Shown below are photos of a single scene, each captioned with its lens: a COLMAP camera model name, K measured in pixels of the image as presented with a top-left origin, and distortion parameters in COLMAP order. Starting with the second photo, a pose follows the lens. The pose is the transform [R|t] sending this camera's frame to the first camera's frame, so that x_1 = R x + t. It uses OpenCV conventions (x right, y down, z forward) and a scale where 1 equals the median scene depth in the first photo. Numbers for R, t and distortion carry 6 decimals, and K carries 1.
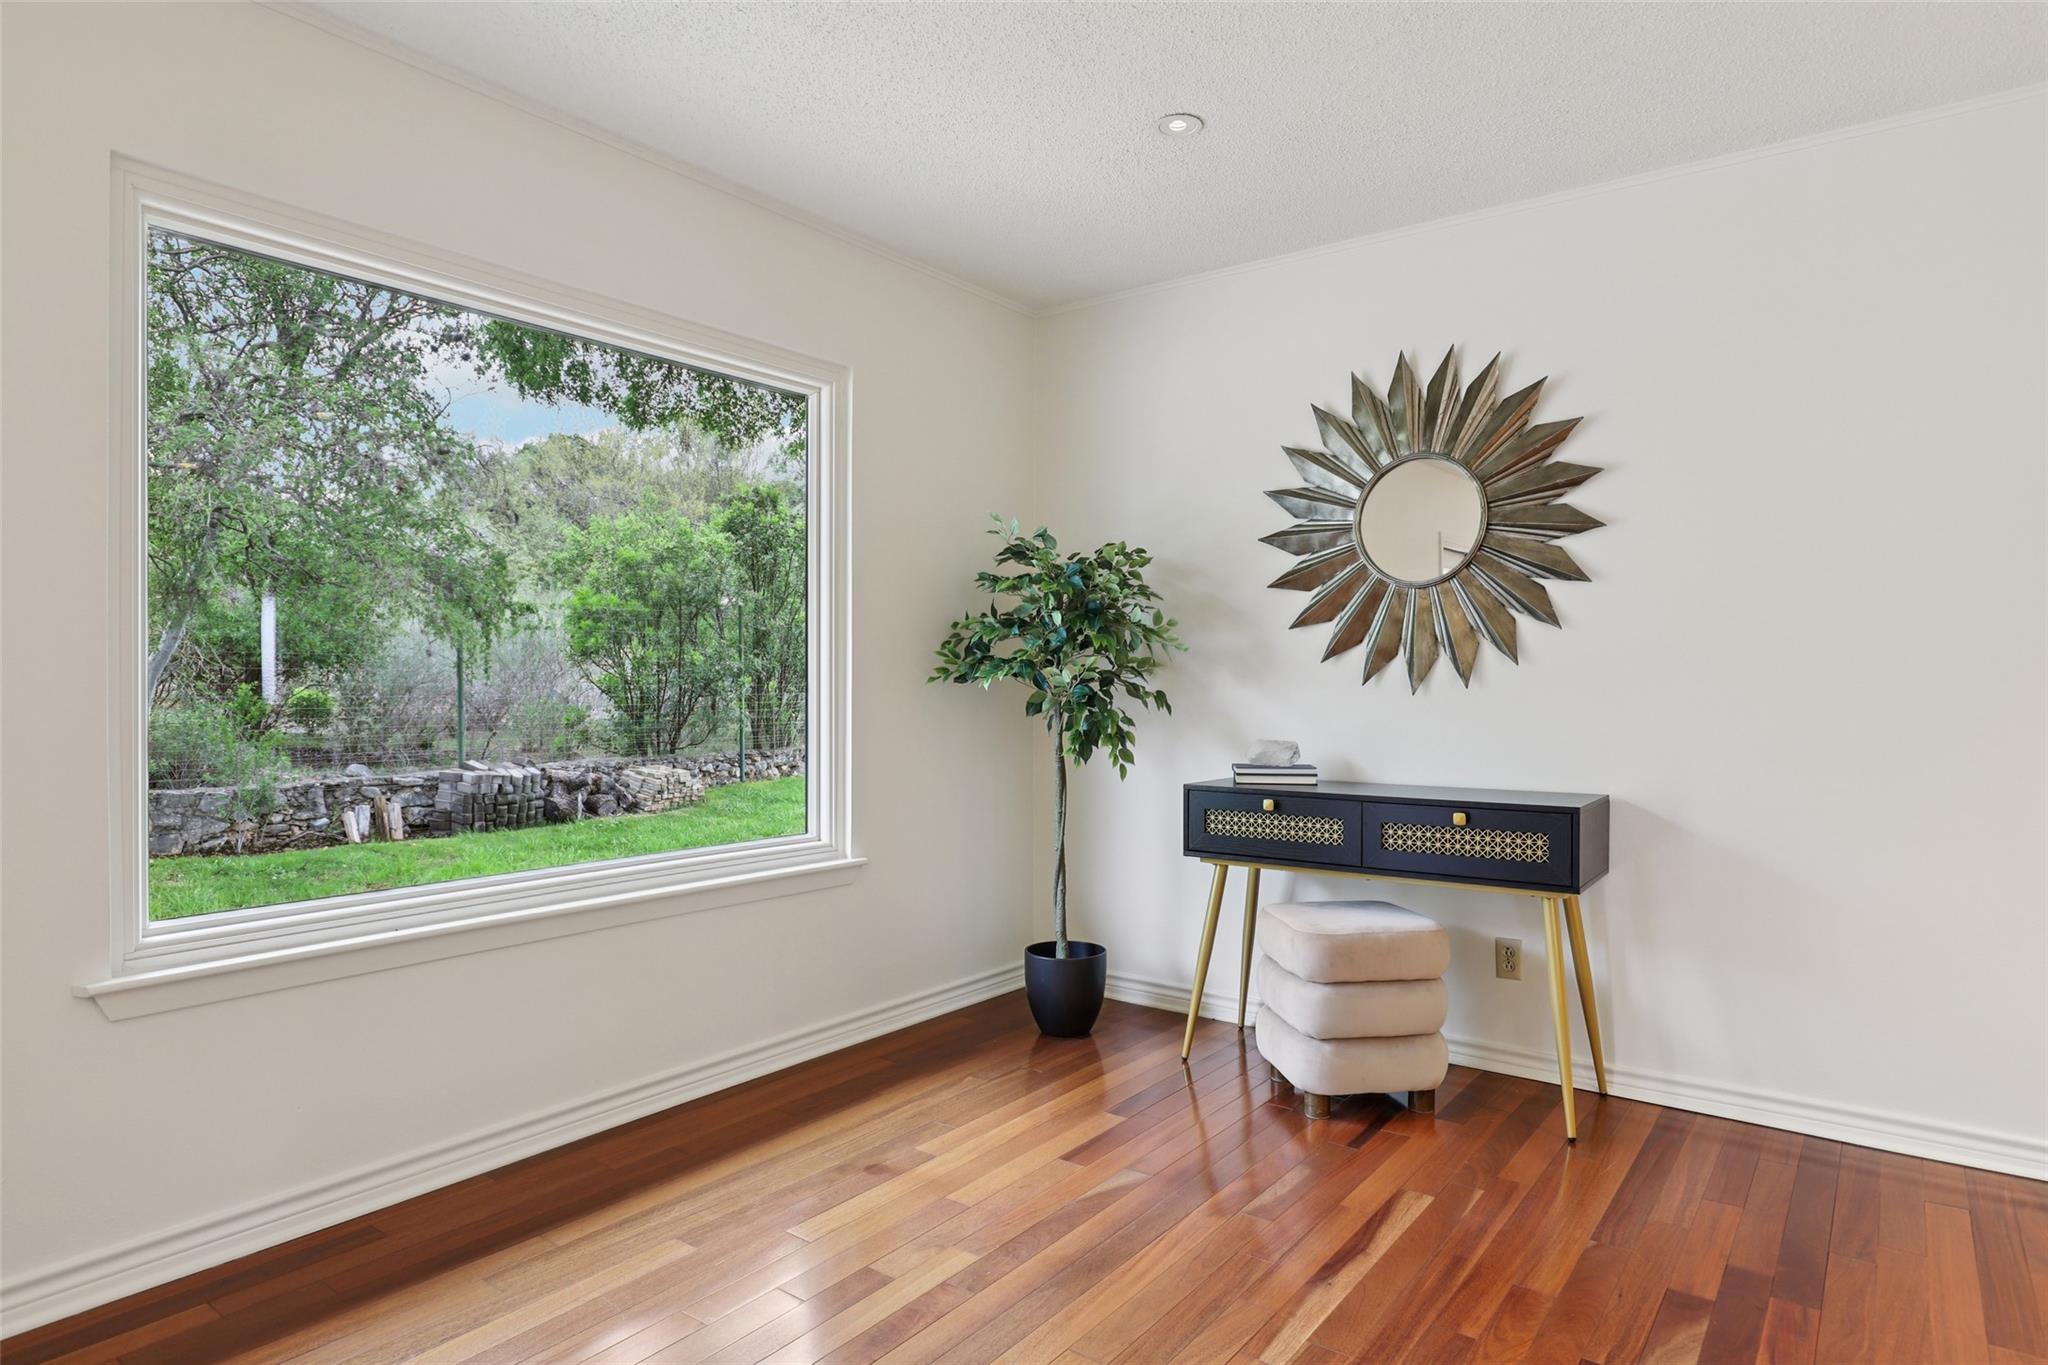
lens RADIAL K [[1118.1, 0, 1021.5], [0, 1118.1, 683.7], [0, 0, 1]] dist [-0.018338, 0.005916]
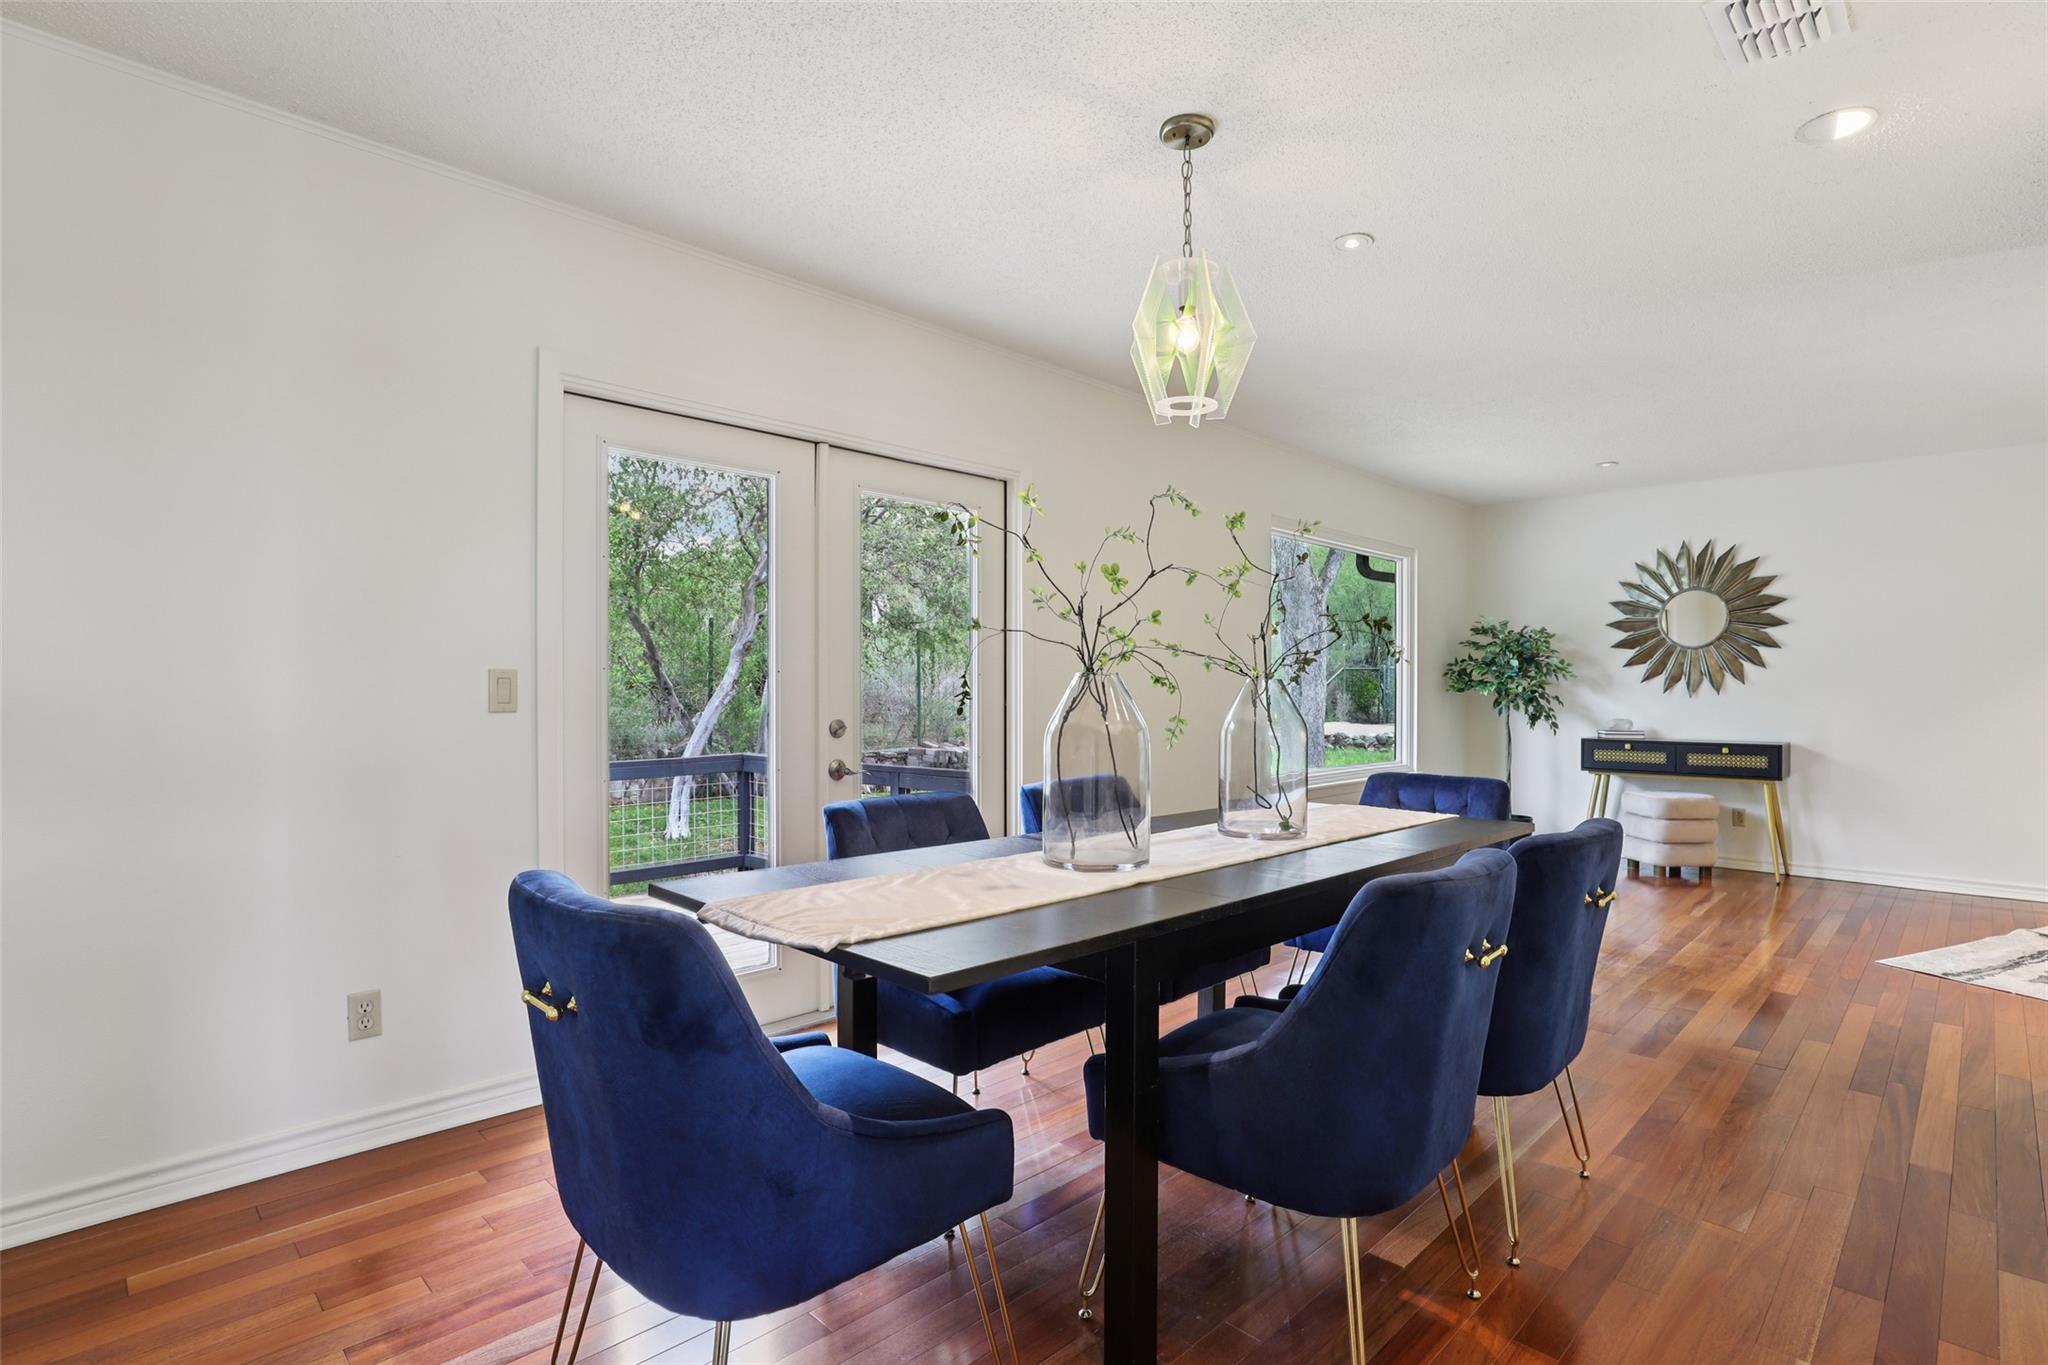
lens RADIAL K [[1009.8, 0, 1027.1], [0, 1009.8, 684.8], [0, 0, 1]] dist [-0.001104, -0.000387]
pose [[0.995659, -0.000050, -0.093079, -0.765050], [-0.000053, 0.999999, -0.001096, -0.013789], [0.093079, 0.001097, 0.995658, -1.099925]]
